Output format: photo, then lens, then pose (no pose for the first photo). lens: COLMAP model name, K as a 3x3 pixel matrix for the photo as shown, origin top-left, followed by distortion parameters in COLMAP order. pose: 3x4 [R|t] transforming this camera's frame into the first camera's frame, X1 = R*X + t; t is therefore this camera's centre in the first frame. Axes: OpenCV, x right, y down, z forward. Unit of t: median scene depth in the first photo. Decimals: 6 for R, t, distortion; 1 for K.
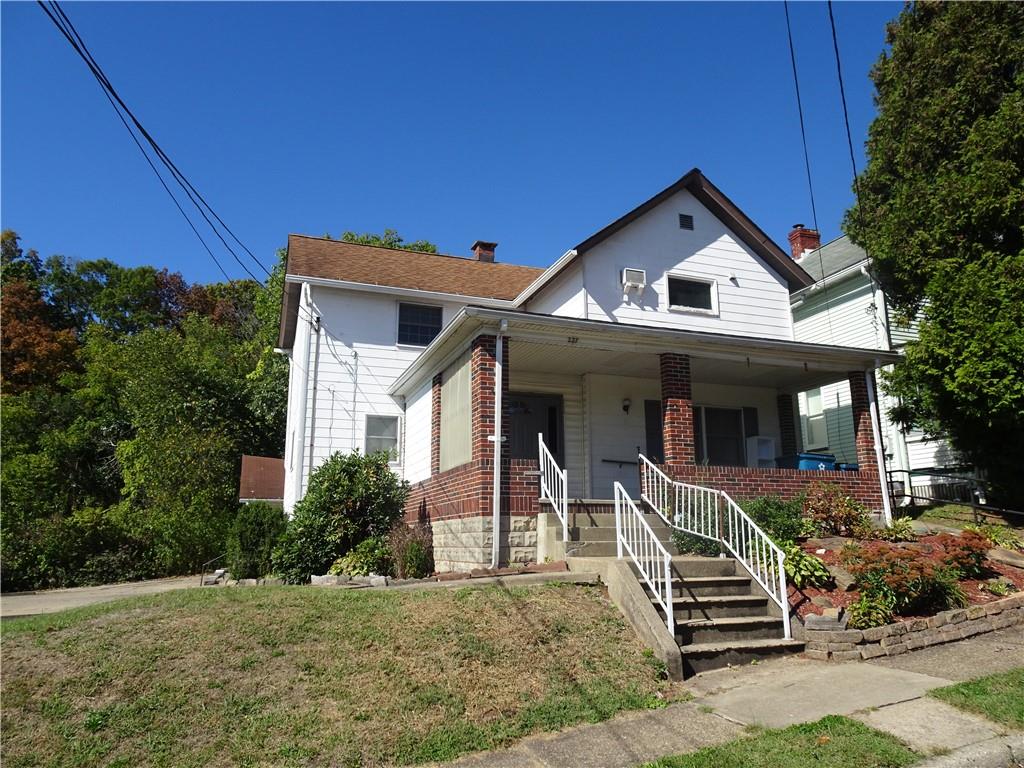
lens RADIAL K [[726.3, 0, 512.6], [0, 726.3, 383.0], [0, 0, 1]] dist [0.000678, 0.008531]
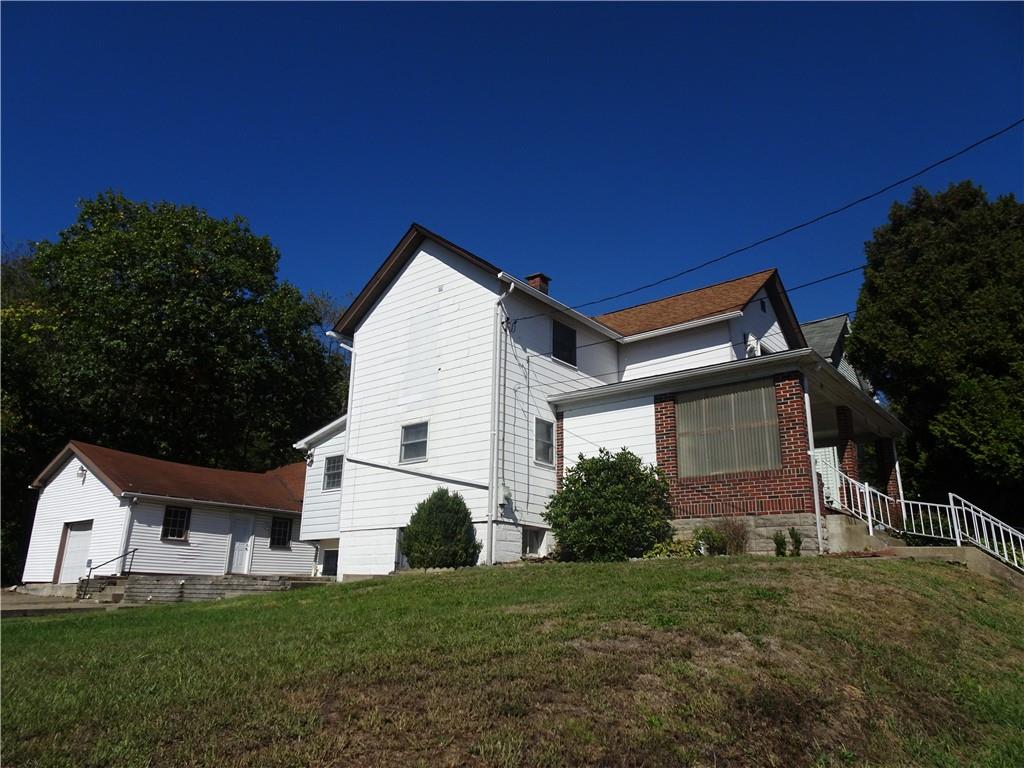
lens RADIAL K [[726.3, 0, 512.6], [0, 726.3, 382.5], [0, 0, 1]] dist [0.000678, 0.008531]
pose [[0.860166, 0.167384, 0.481765, -0.916337], [-0.138486, 0.985774, -0.095239, 0.120849], [-0.490853, 0.015204, 0.871110, 0.114810]]
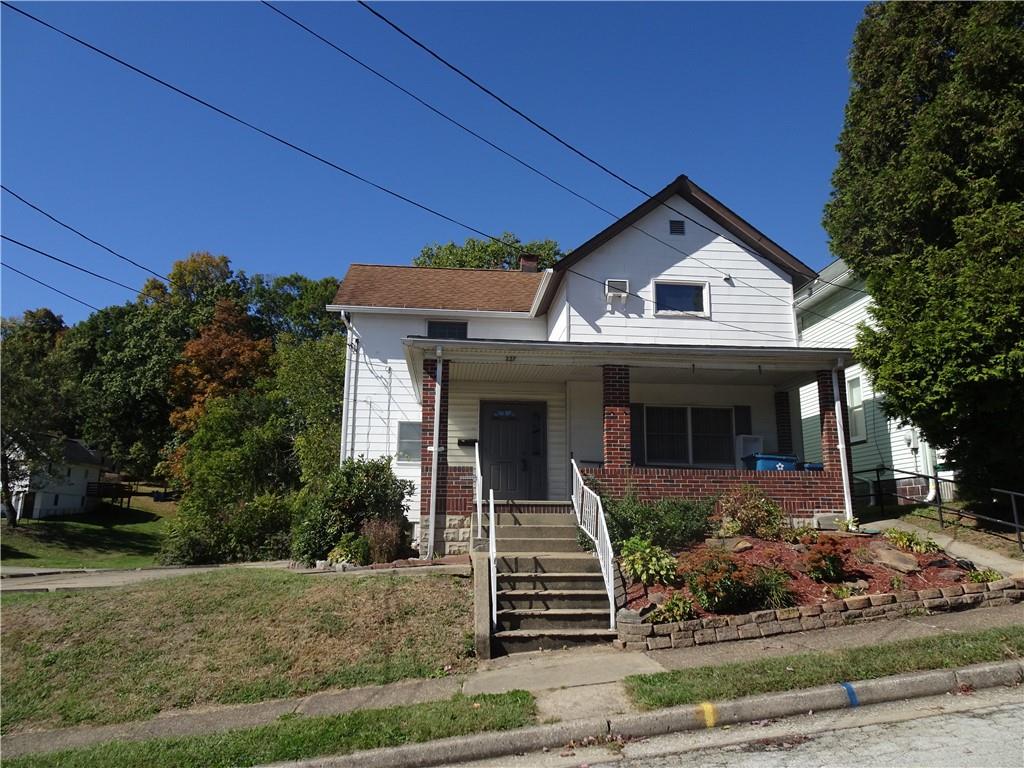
lens RADIAL K [[726.3, 0, 513.4], [0, 726.3, 383.0], [0, 0, 1]] dist [0.000678, 0.008531]
pose [[0.965334, -0.037844, -0.258259, 0.334331], [0.044084, 0.998858, 0.018410, -0.037411], [0.257267, -0.029156, 0.965900, -0.076991]]
